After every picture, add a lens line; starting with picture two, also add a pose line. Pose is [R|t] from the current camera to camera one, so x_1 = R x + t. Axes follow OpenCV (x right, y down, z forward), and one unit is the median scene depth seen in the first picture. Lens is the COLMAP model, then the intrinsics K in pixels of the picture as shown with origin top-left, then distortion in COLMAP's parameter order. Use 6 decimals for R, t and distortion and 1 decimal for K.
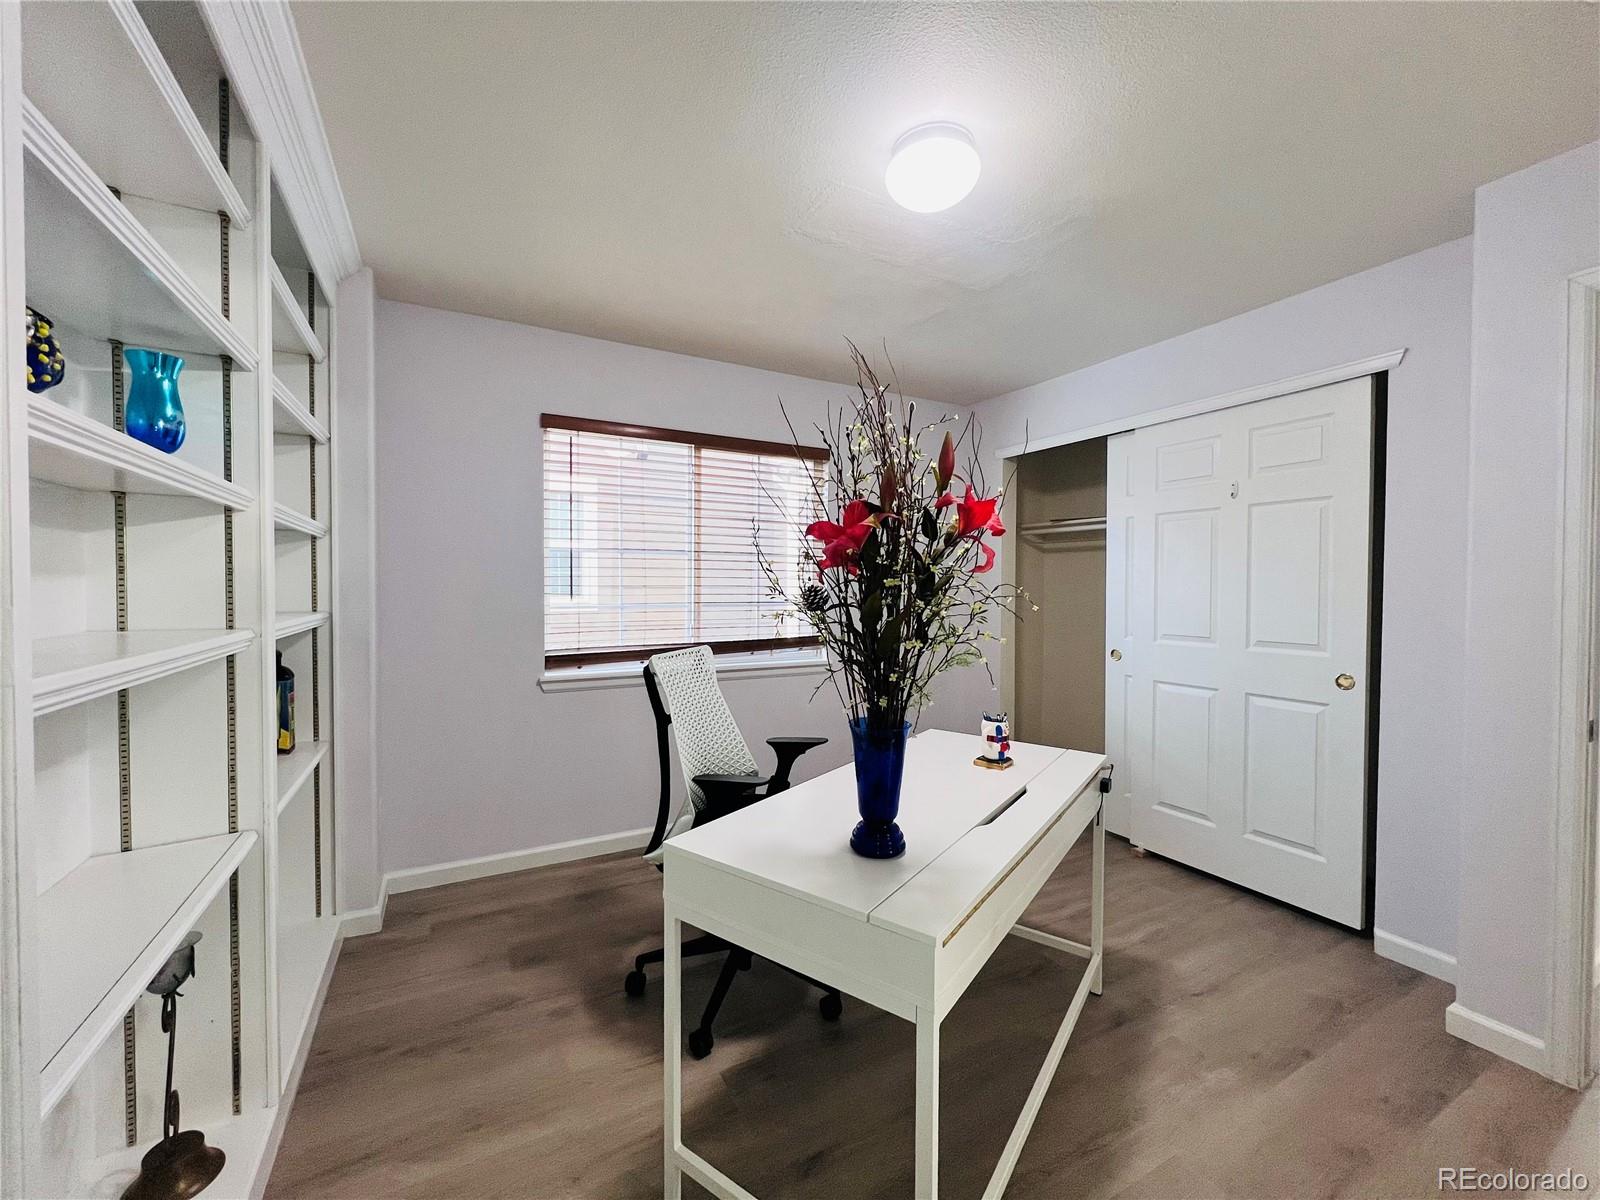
lens RADIAL K [[646.5, 0, 790.8], [0, 646.5, 599.7], [0, 0, 1]] dist [0.000524, -0.000219]
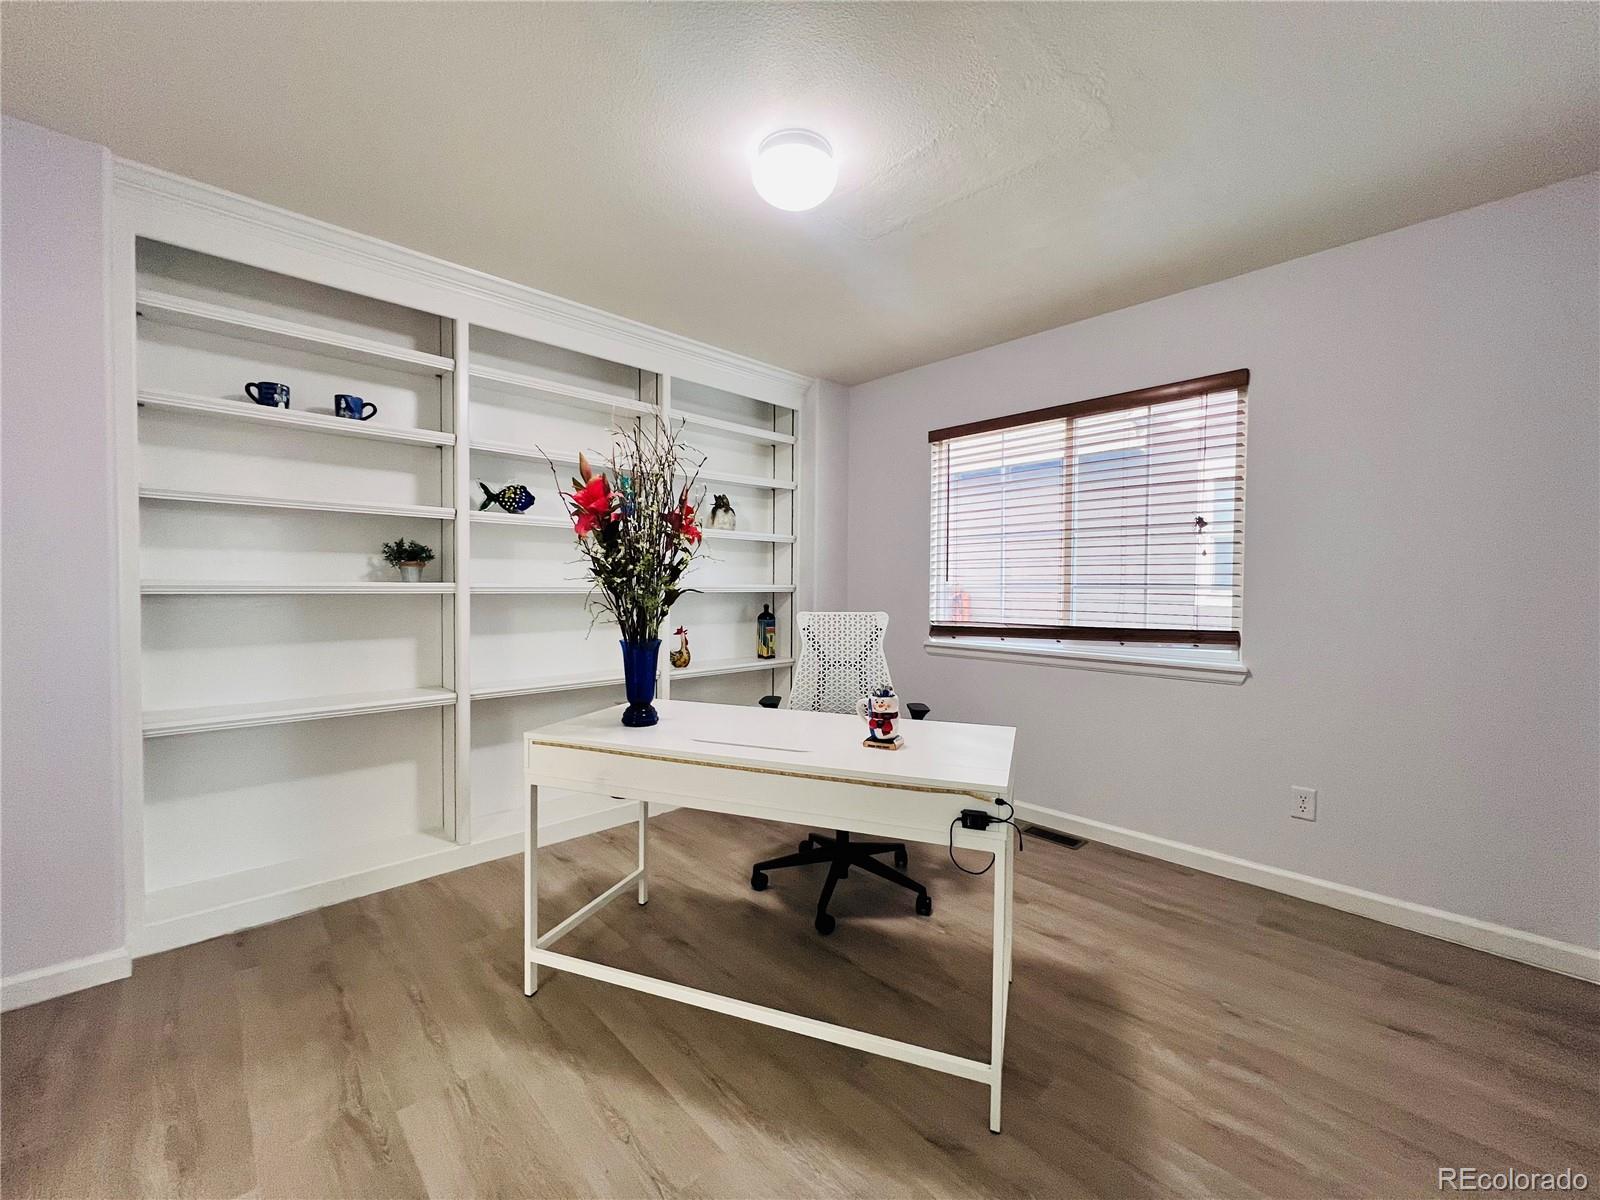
lens RADIAL K [[646.5, 0, 793.5], [0, 646.5, 595.6], [0, 0, 1]] dist [0.000524, -0.000219]
pose [[0.253009, 0.004506, -0.967453, 0.752065], [-0.032230, 0.999473, -0.003774, 0.043161], [0.966927, 0.032135, 0.253021, 0.426625]]
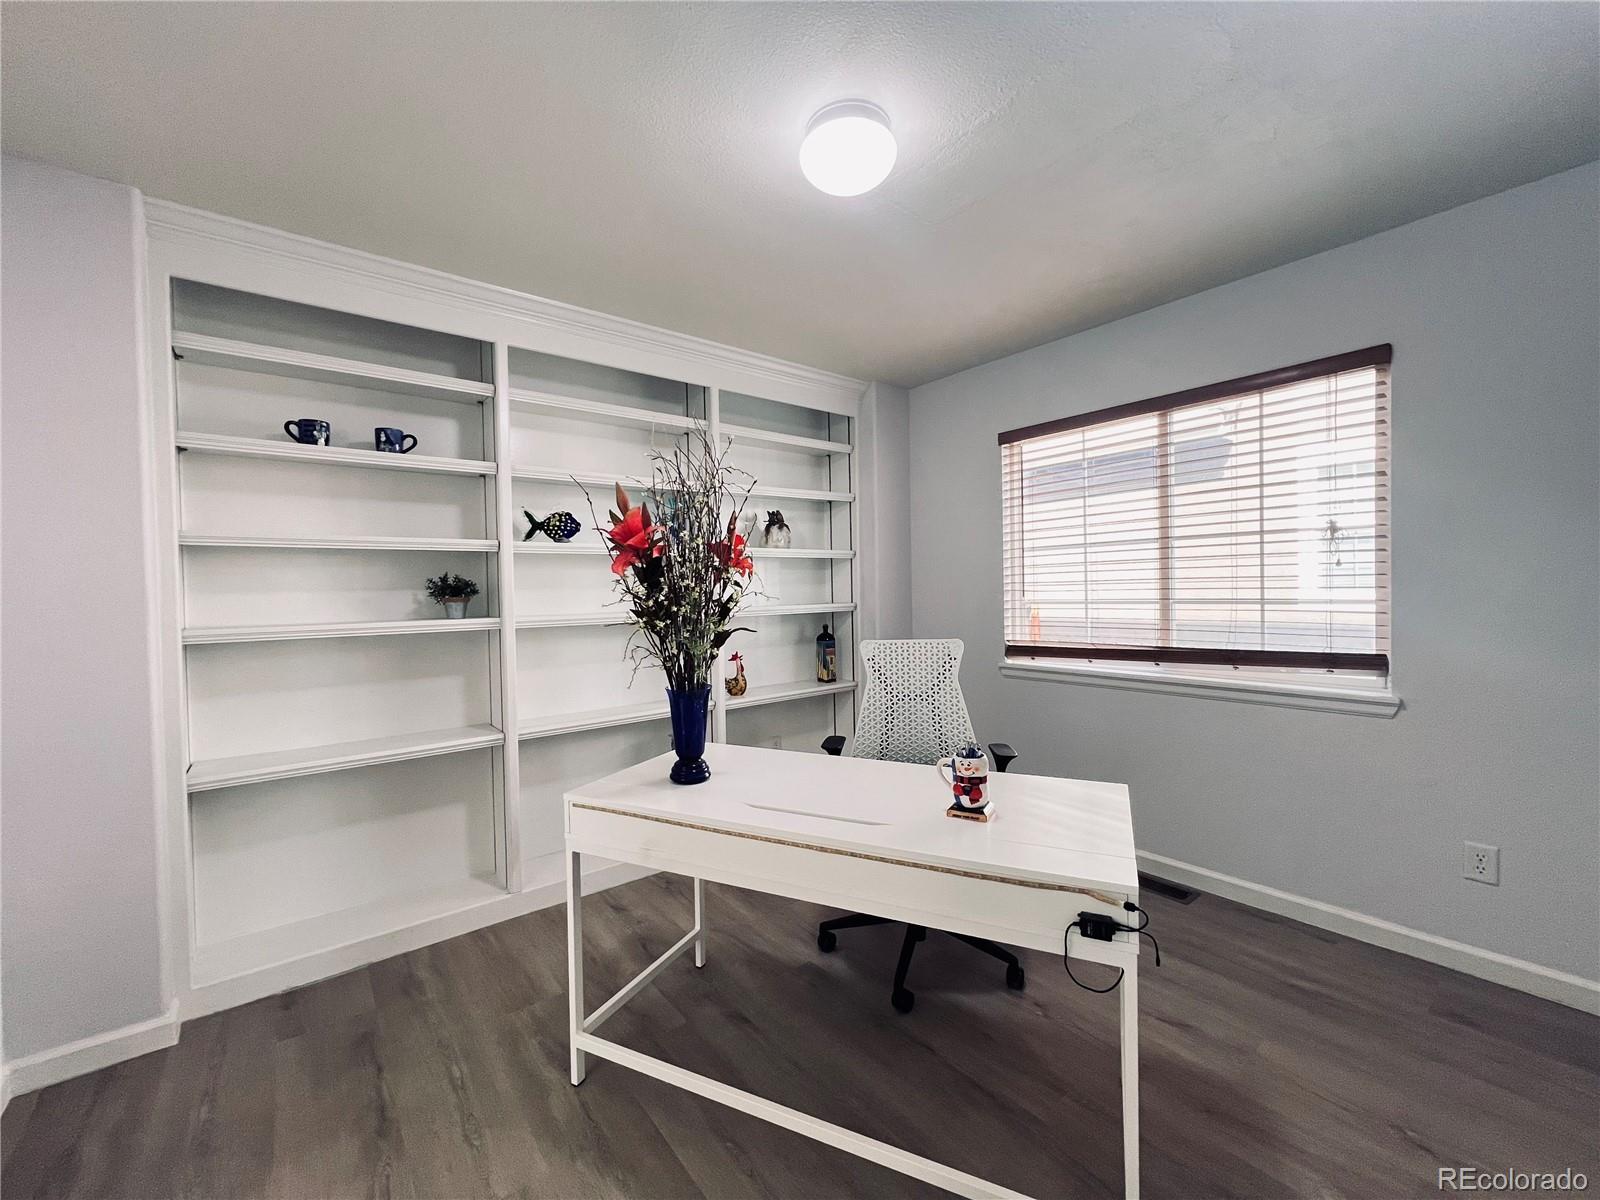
lens RADIAL K [[646.5, 0, 791.3], [0, 646.5, 597.8], [0, 0, 1]] dist [0.000524, -0.000219]
pose [[0.163898, -0.004076, -0.986469, 0.677347], [-0.007599, 0.999957, -0.005395, 0.013326], [0.986448, 0.008381, 0.163860, 0.438886]]
